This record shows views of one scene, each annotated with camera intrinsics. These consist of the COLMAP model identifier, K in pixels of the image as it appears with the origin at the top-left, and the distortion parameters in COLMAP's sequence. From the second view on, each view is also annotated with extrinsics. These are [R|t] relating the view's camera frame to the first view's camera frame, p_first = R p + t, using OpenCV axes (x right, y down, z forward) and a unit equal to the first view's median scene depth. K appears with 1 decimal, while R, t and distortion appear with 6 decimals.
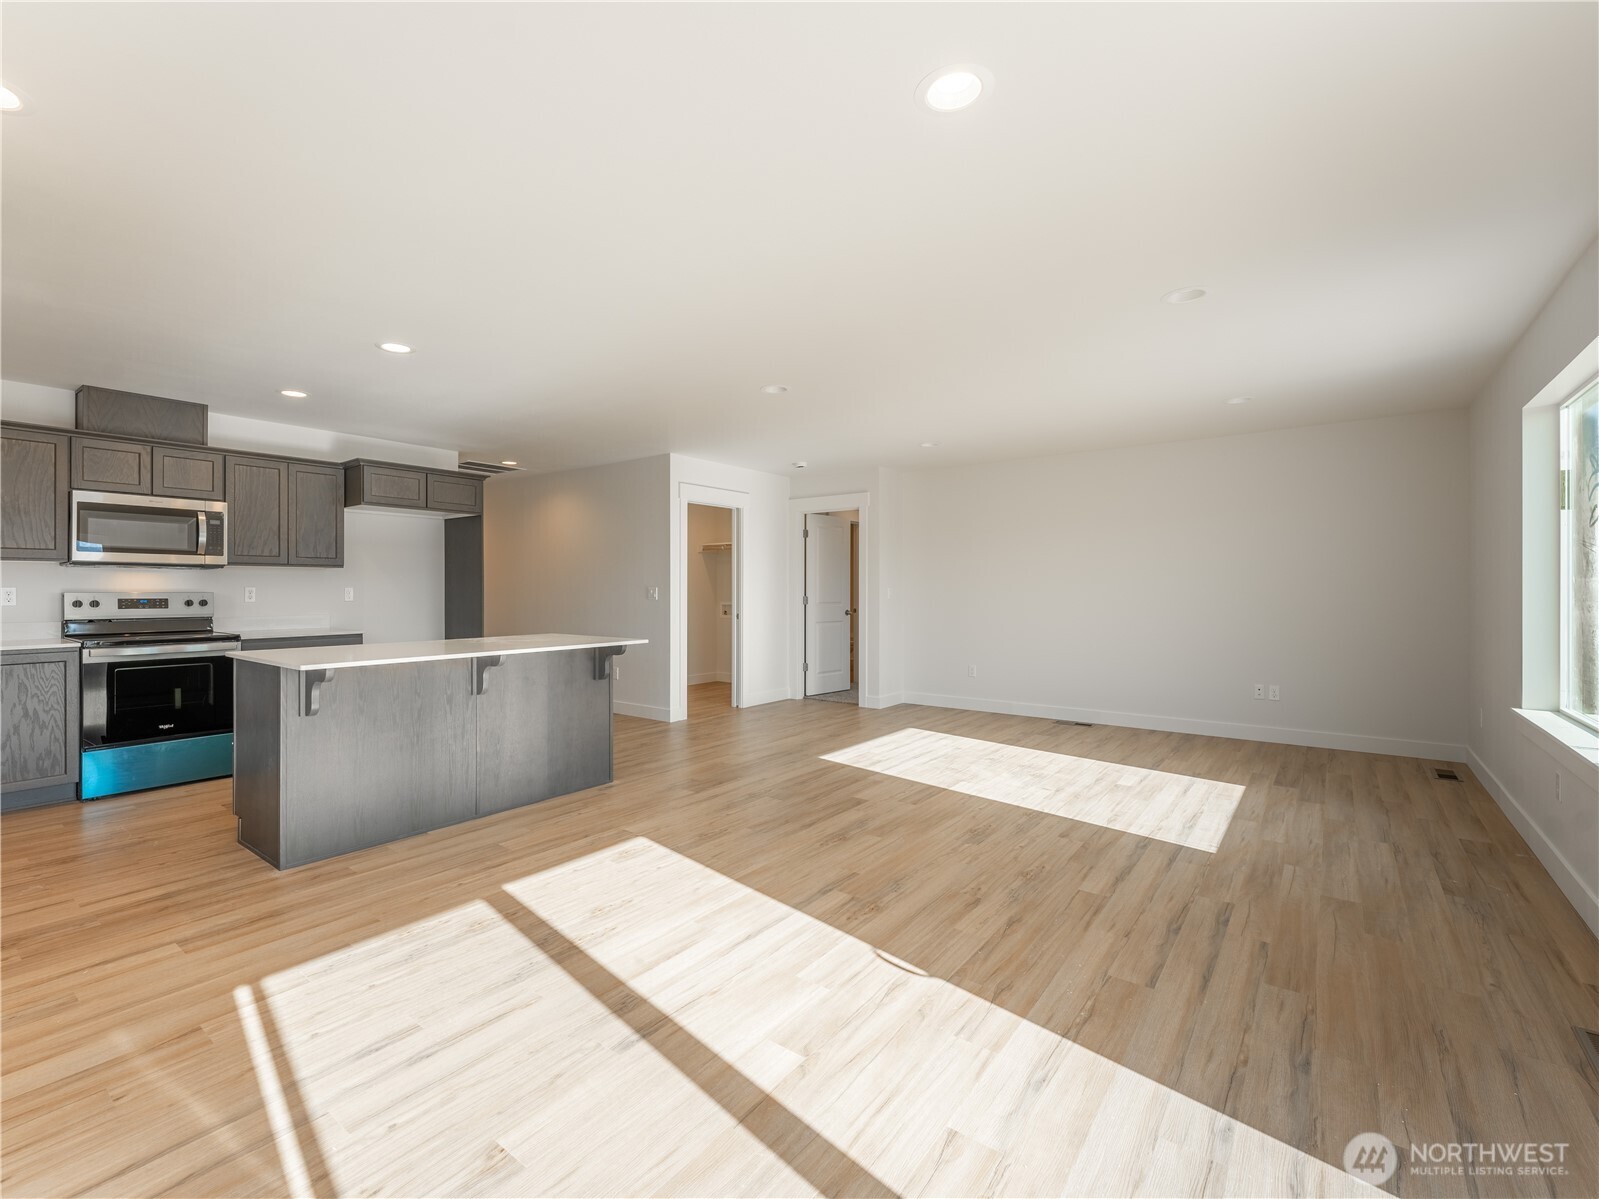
lens RADIAL K [[706.6, 0, 798.0], [0, 706.6, 594.9], [0, 0, 1]] dist [0.000173, -0.010660]
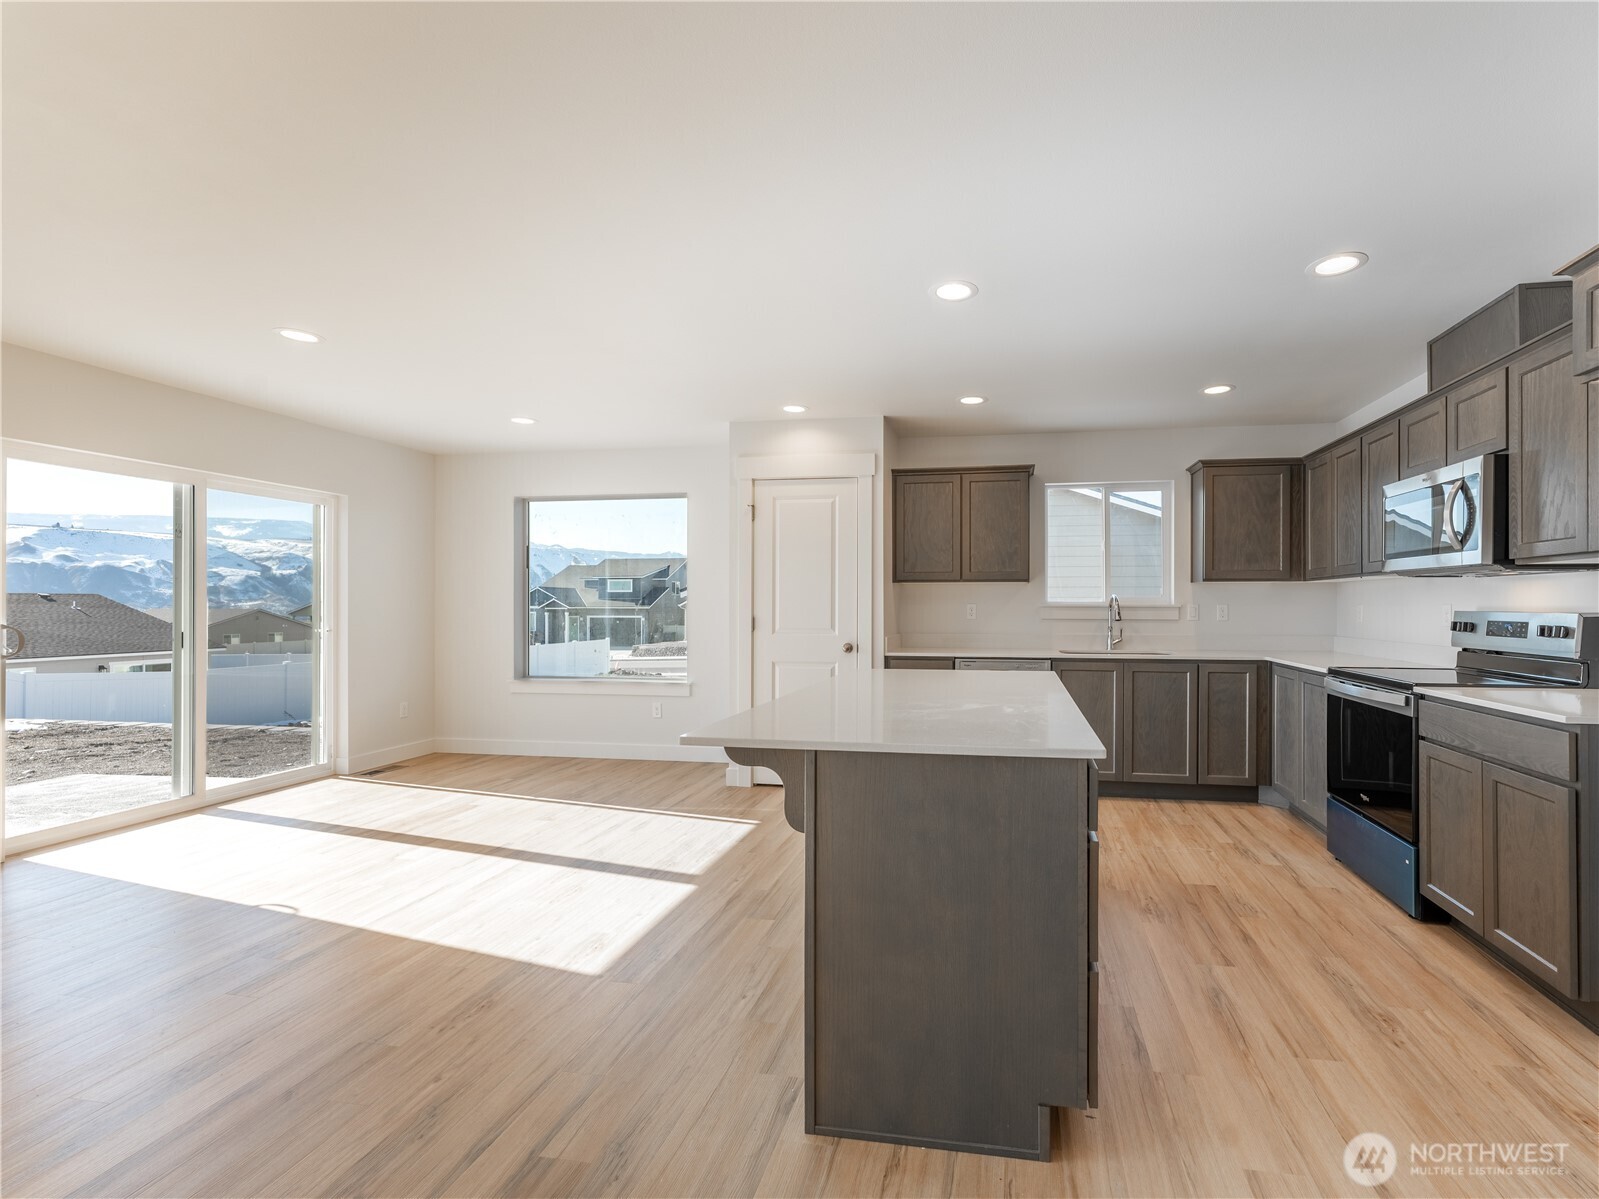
lens RADIAL K [[706.6, 0, 798.0], [0, 706.6, 594.9], [0, 0, 1]] dist [0.000173, -0.010660]
pose [[-0.935516, -0.014423, -0.352989, -0.227185], [-0.014288, 0.999893, -0.002988, 0.000808], [0.352995, 0.002248, -0.935623, 2.283865]]
